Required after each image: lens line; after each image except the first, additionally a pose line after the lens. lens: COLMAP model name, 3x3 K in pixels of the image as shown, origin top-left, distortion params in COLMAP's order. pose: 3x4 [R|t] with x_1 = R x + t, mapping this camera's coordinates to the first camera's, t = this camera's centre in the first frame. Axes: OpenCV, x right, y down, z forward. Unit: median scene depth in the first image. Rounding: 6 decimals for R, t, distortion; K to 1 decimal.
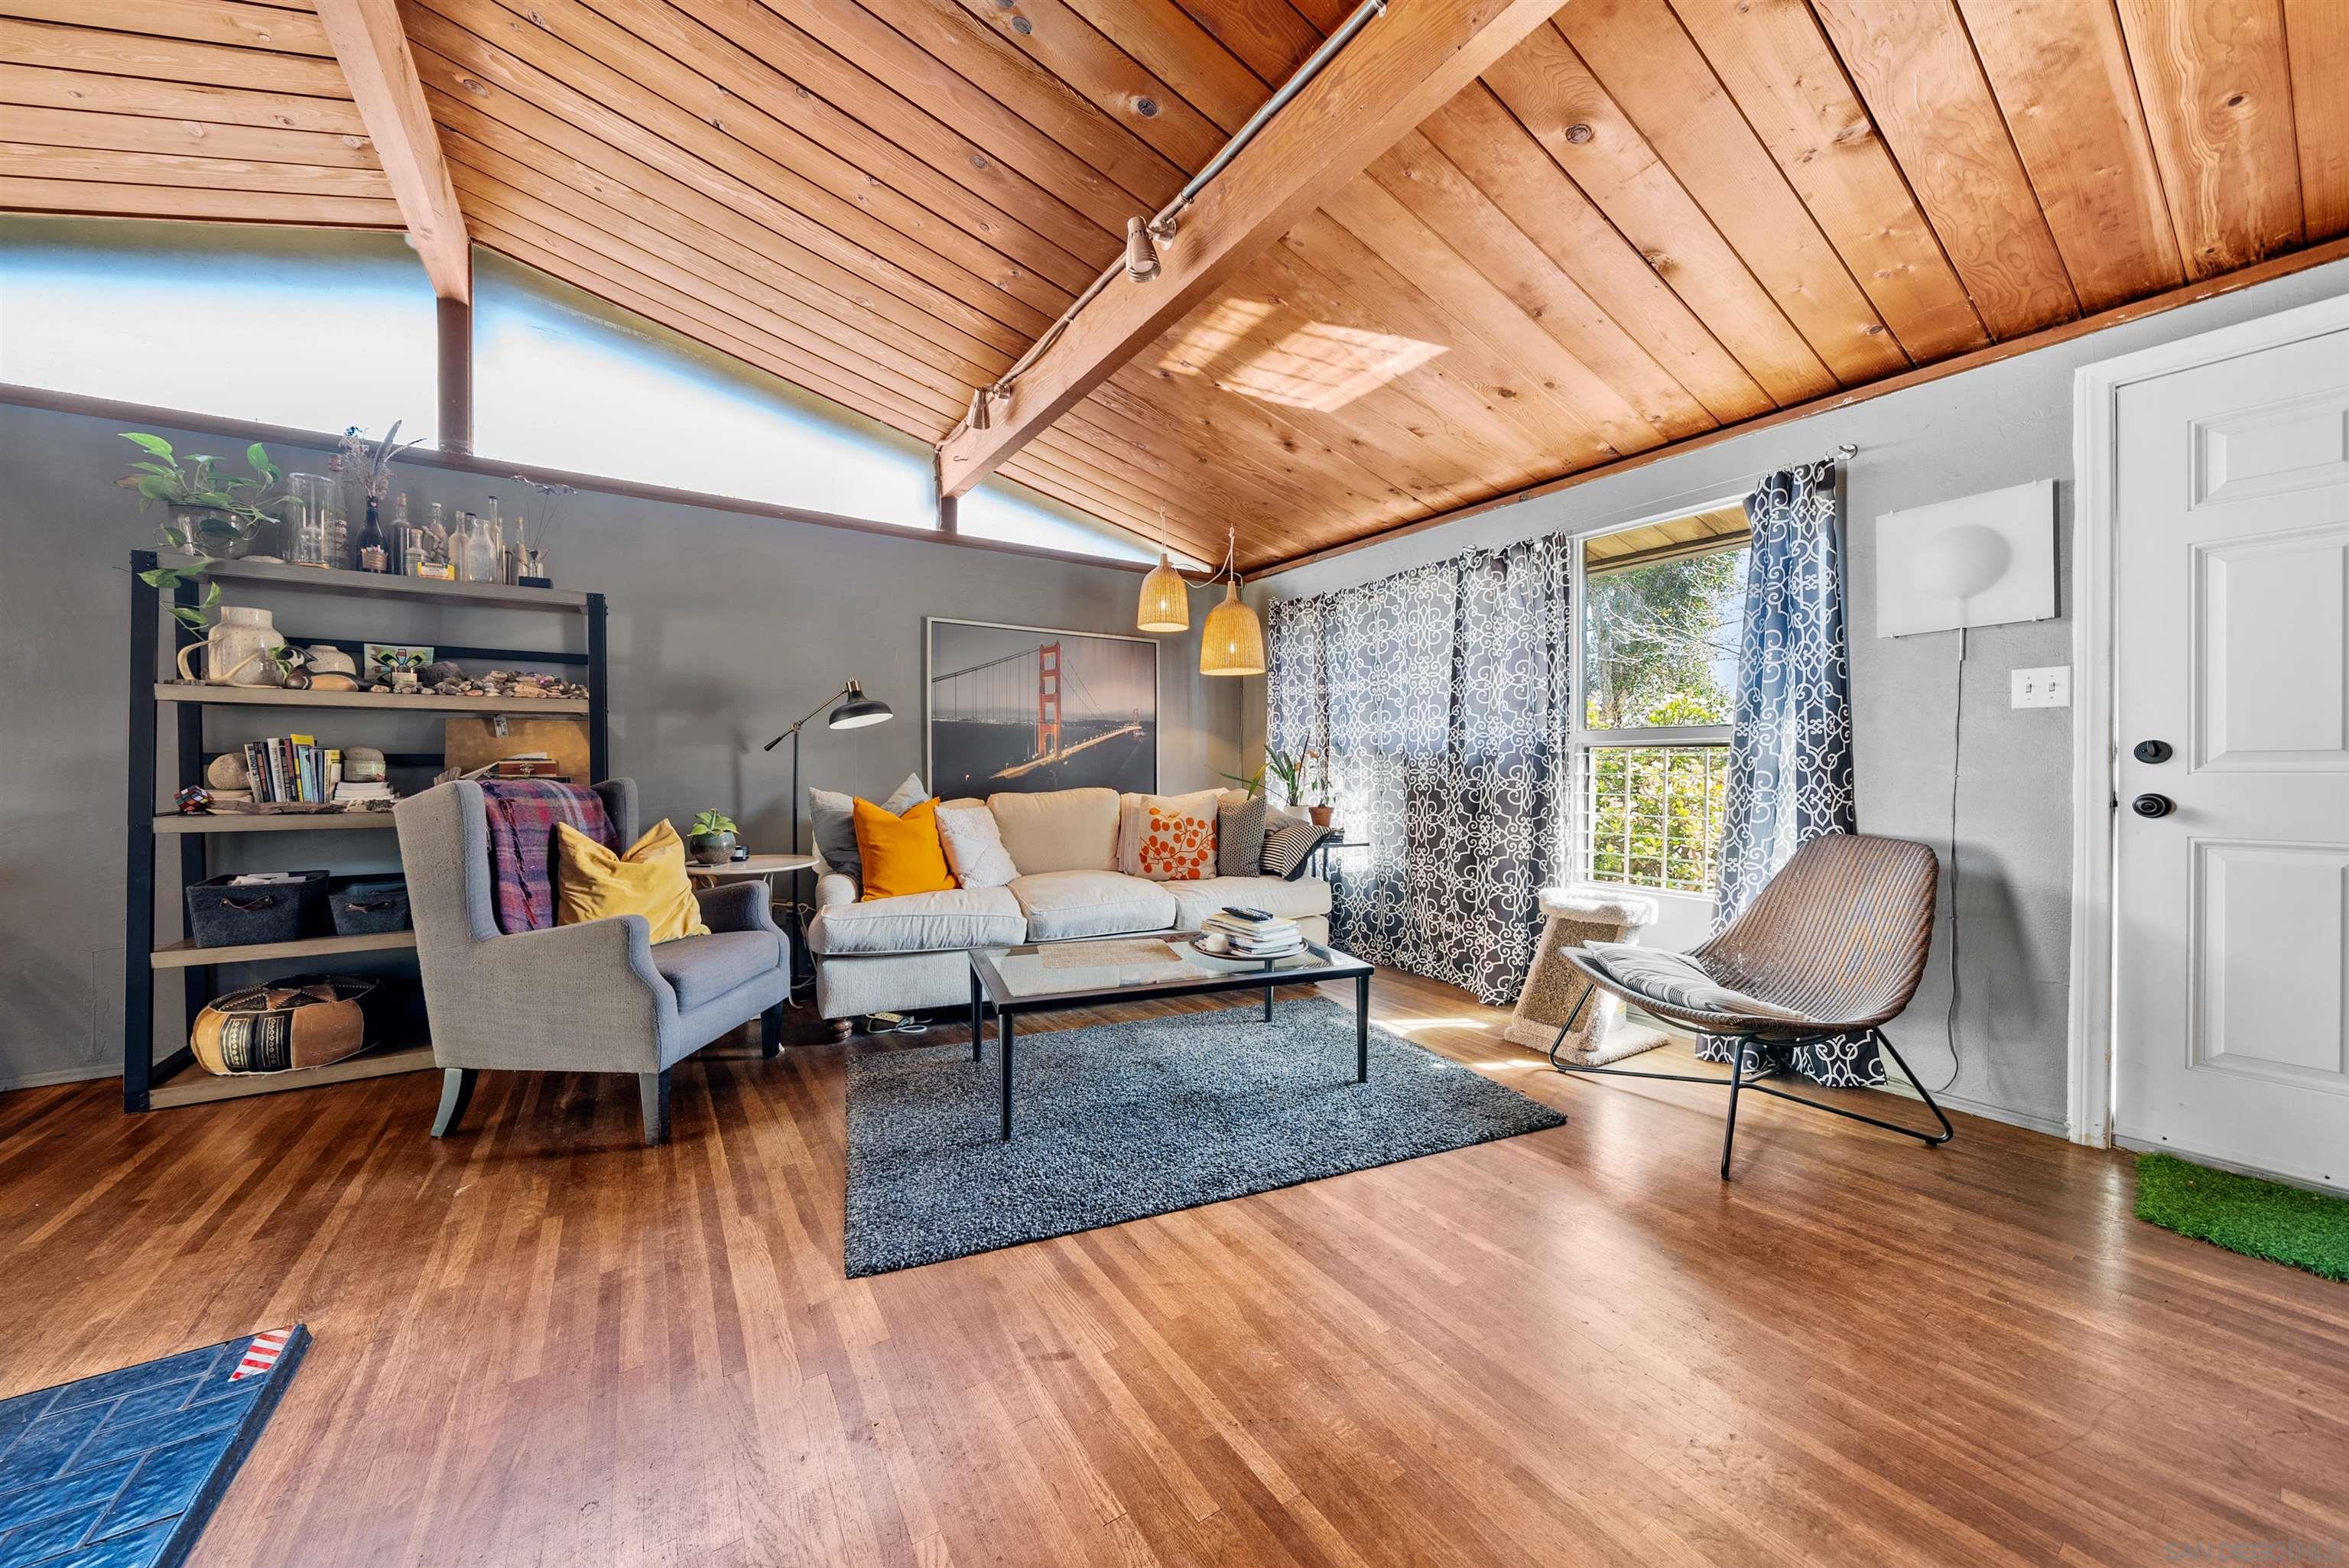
lens RADIAL K [[801.3, 0, 1166.4], [0, 801.3, 778.6], [0, 0, 1]] dist [-0.006801, -0.000073]
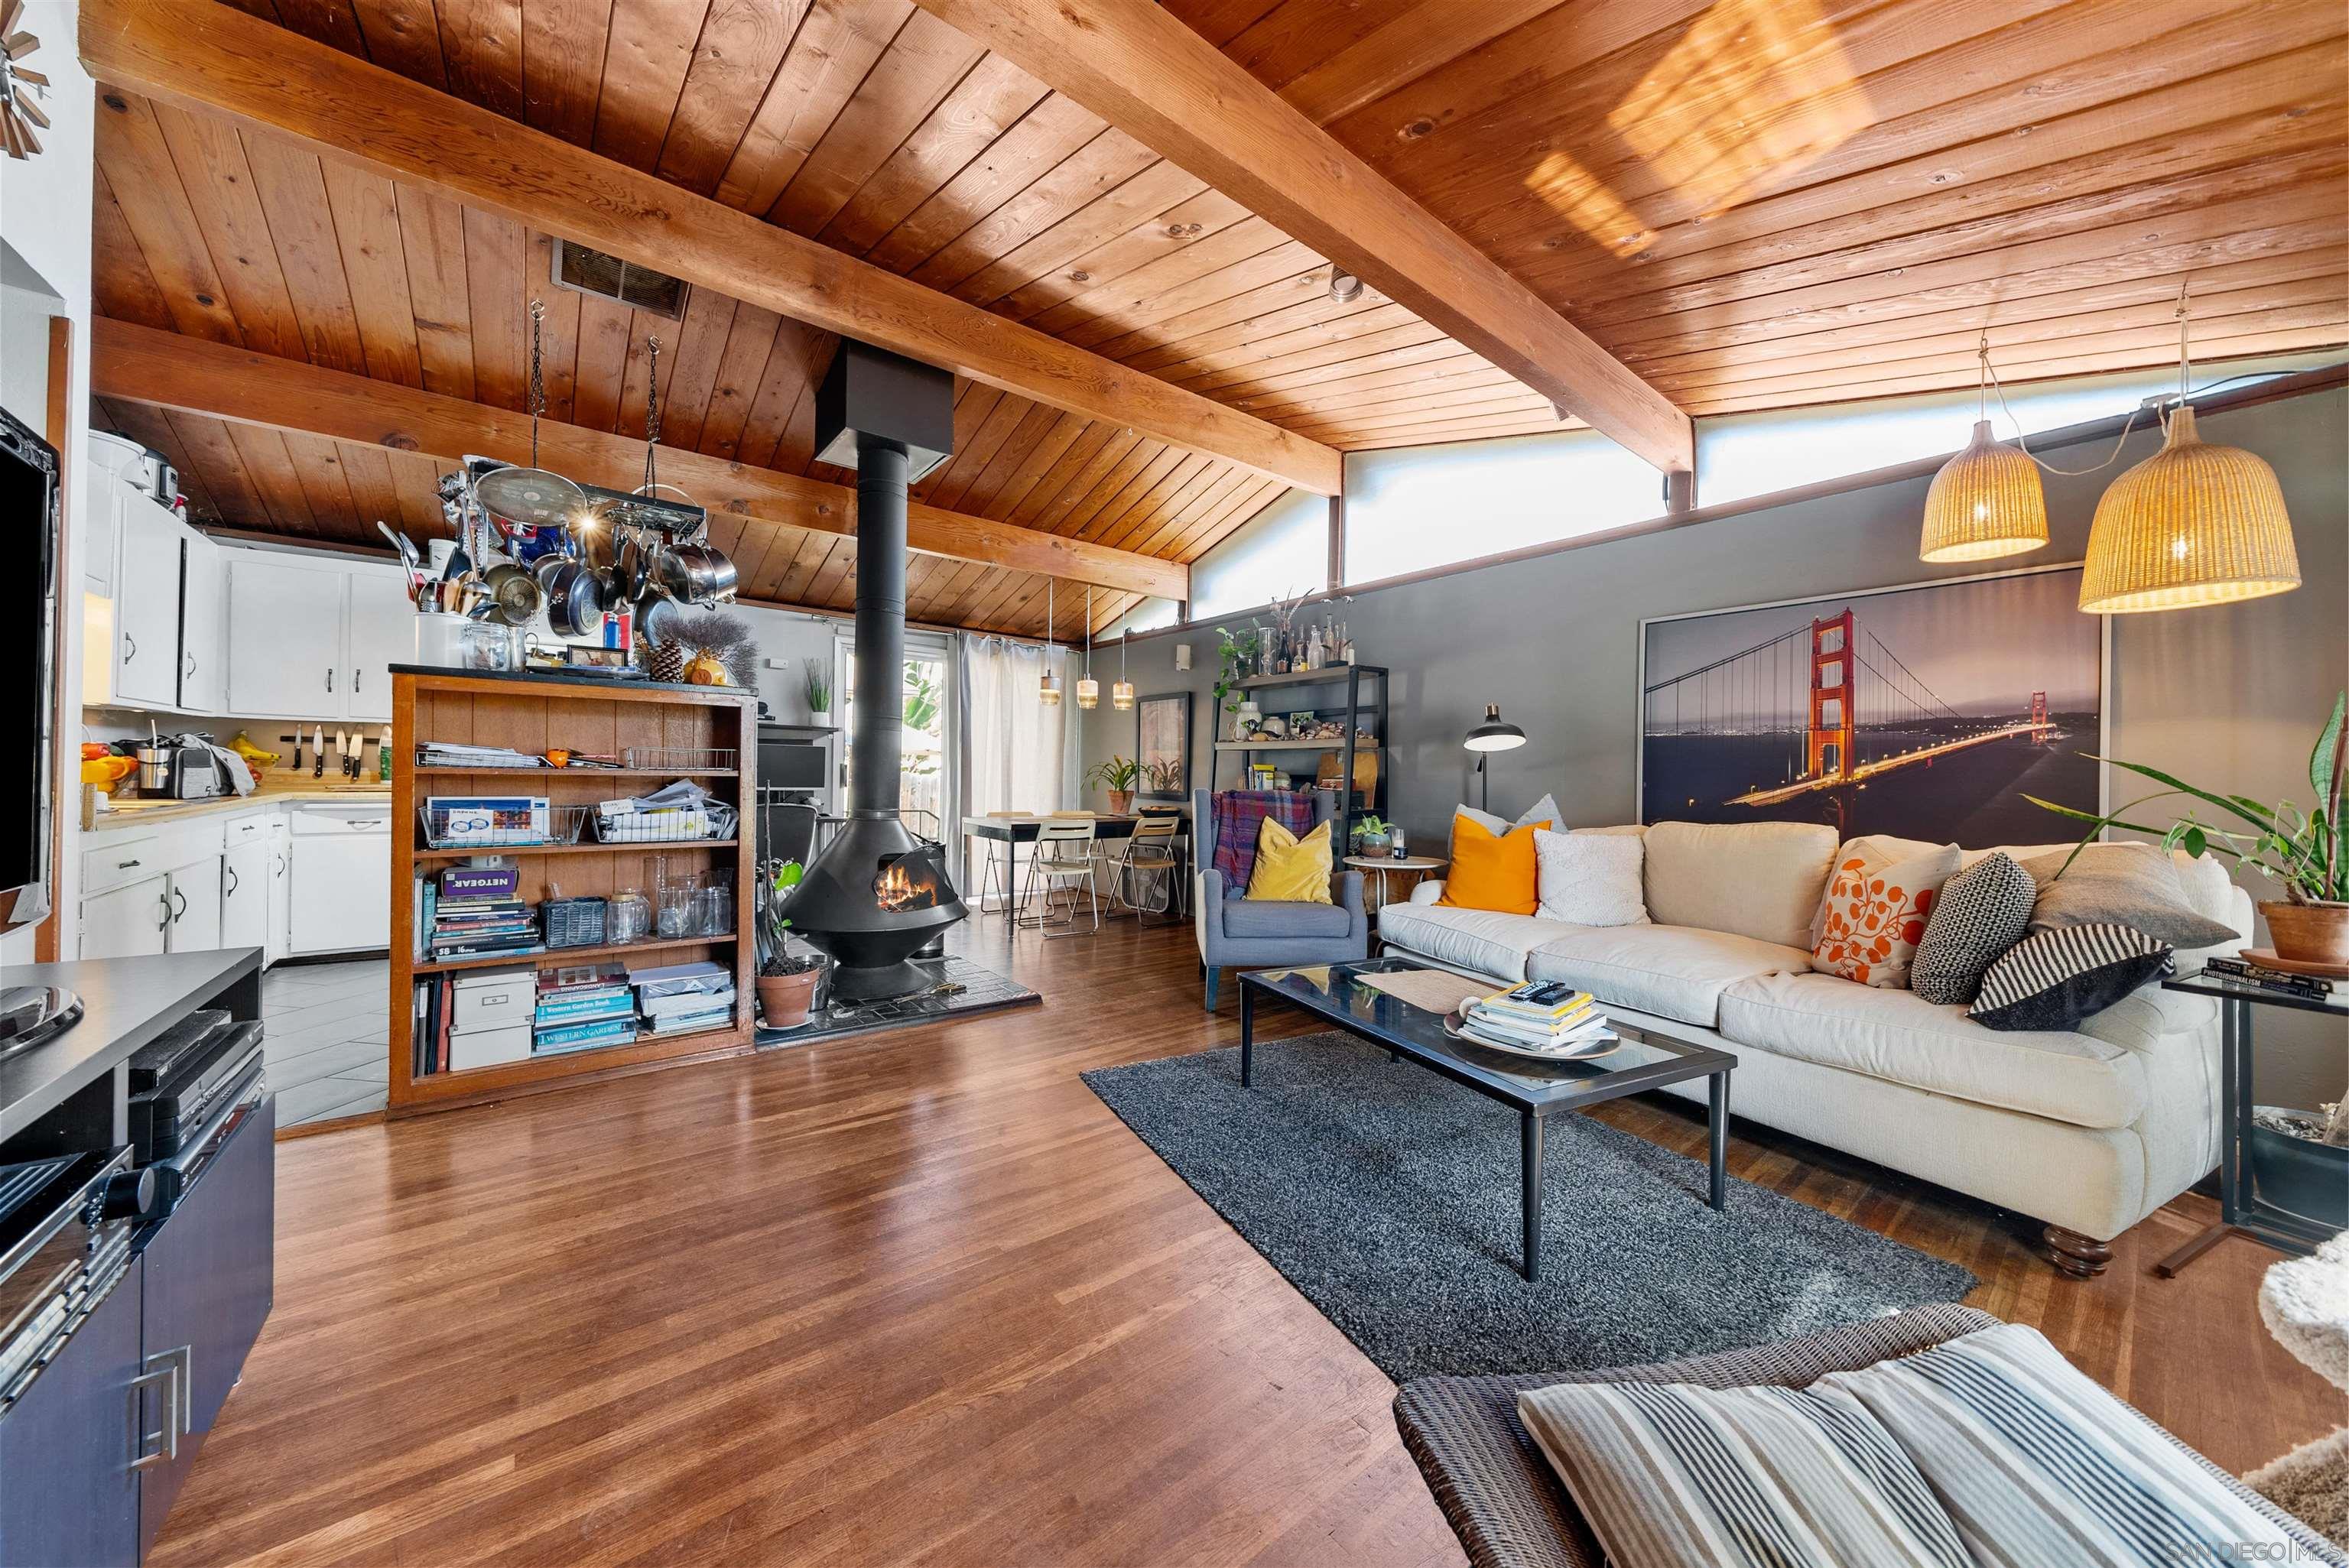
lens RADIAL K [[801.3, 0, 1166.4], [0, 801.3, 778.6], [0, 0, 1]] dist [-0.006801, -0.000073]
pose [[0.092329, 0.002476, -0.995725, 0.575879], [-0.029205, 0.999573, -0.000223, -0.010946], [0.995300, 0.029101, 0.092362, 0.426436]]
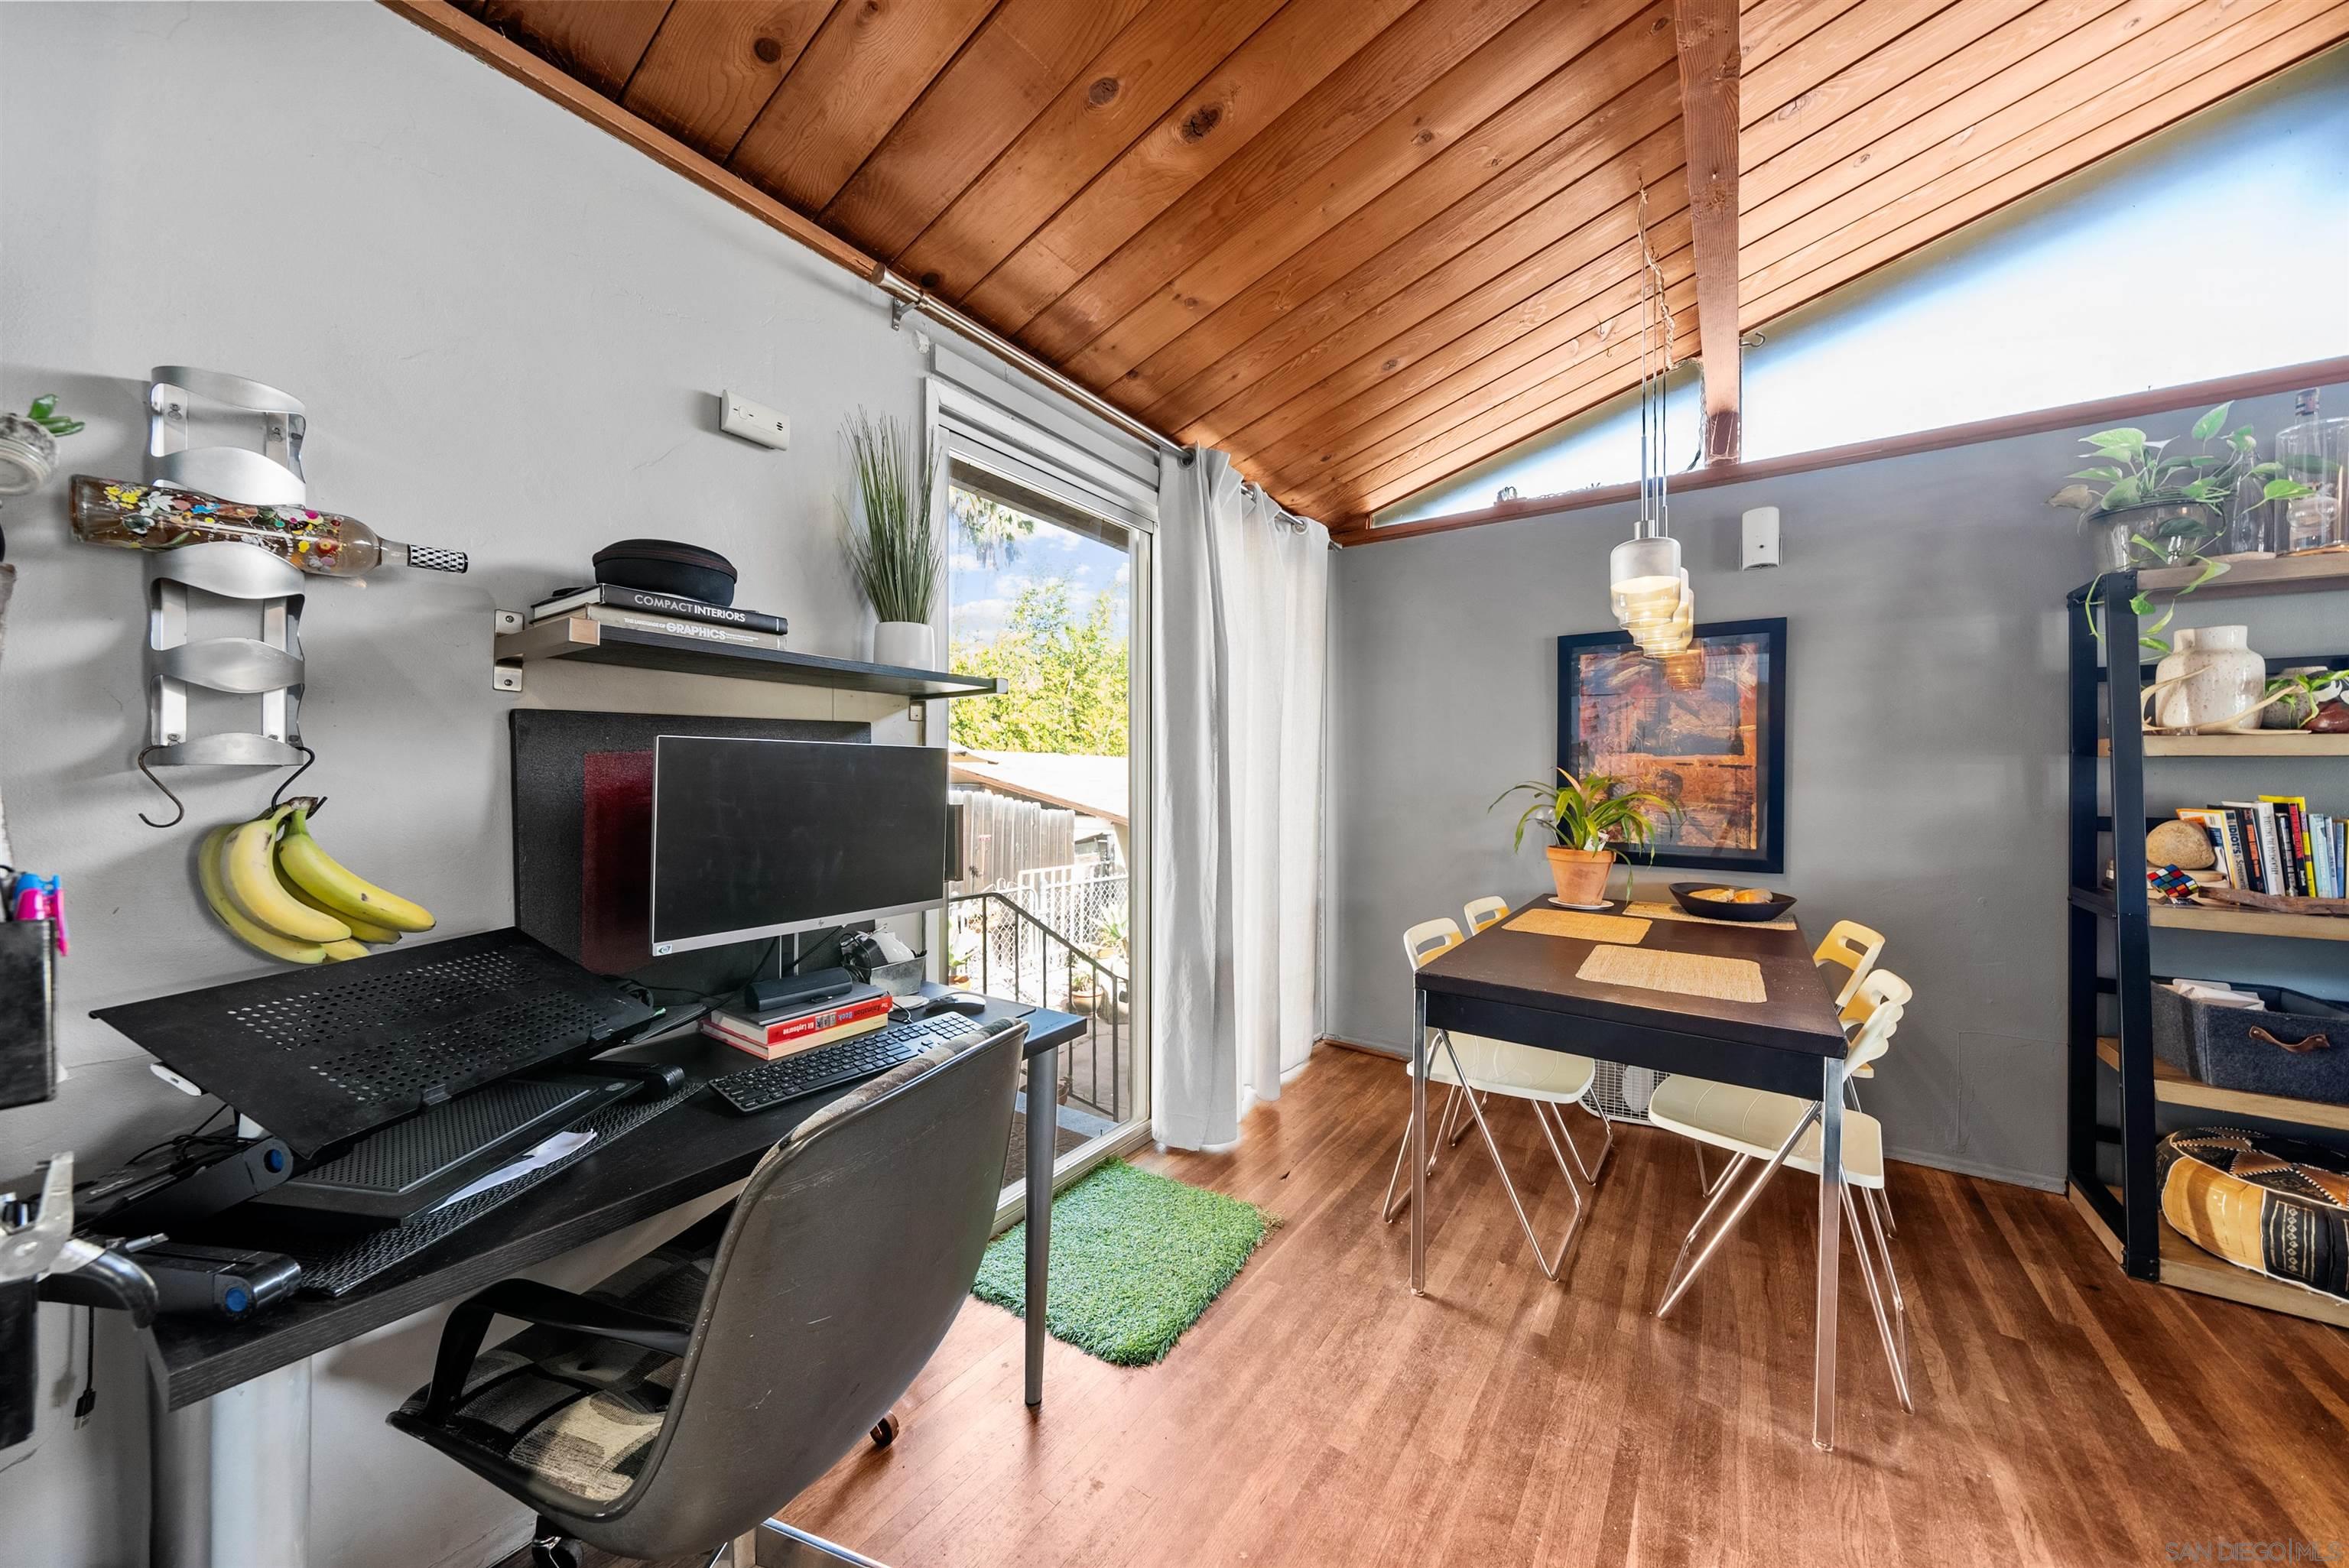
lens RADIAL K [[806.6, 0, 1170.8], [0, 806.6, 778.3], [0, 0, 1]] dist [-0.001589, -0.000046]
pose [[0.369190, -0.000288, -0.929354, -0.566404], [-0.016027, 0.999849, -0.006677, -0.036333], [0.929216, 0.017360, 0.369129, -0.125852]]
